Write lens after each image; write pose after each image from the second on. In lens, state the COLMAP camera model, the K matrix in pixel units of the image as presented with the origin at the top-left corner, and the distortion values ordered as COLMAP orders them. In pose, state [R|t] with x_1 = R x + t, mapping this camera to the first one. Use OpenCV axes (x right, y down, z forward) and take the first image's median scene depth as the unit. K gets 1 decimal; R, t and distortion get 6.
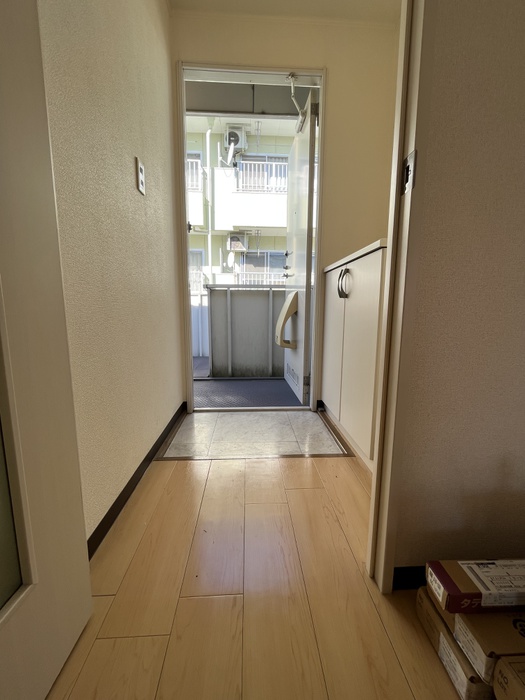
lens RADIAL K [[284.9, 0, 264.5], [0, 284.9, 348.0], [0, 0, 1]] dist [-0.001239, -0.000129]
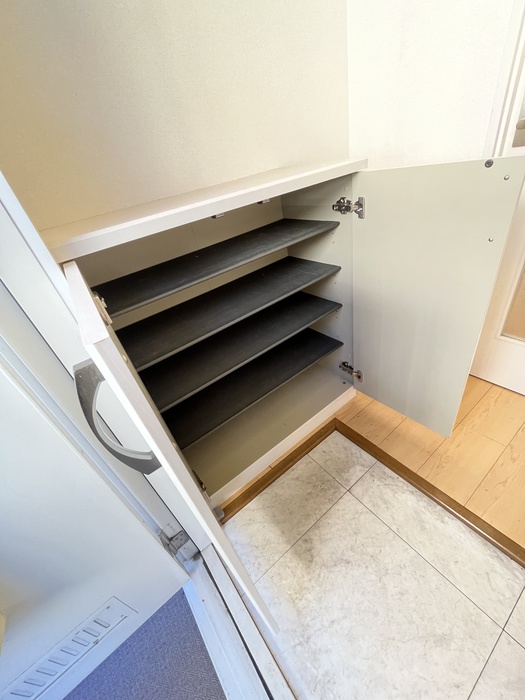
lens RADIAL K [[284.9, 0, 262.4], [0, 284.9, 350.0], [0, 0, 1]] dist [-0.001239, -0.000129]
pose [[-0.548105, -0.400942, 0.734048, -0.136733], [0.285903, 0.734944, 0.614911, -0.395155], [-0.786028, 0.546902, -0.288196, 1.235139]]
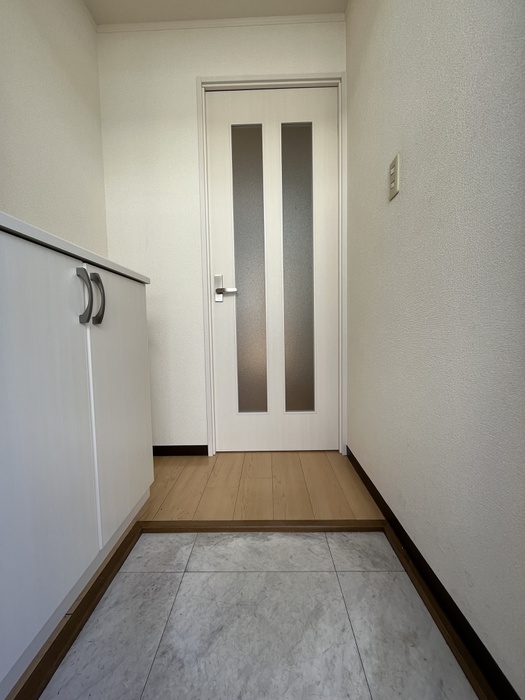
lens RADIAL K [[284.9, 0, 261.0], [0, 284.9, 349.6], [0, 0, 1]] dist [-0.001239, -0.000129]
pose [[-0.996635, 0.001834, 0.081952, -0.088942], [0.018950, 0.977823, 0.208576, -0.235179], [-0.079752, 0.209427, -0.974567, 1.533809]]
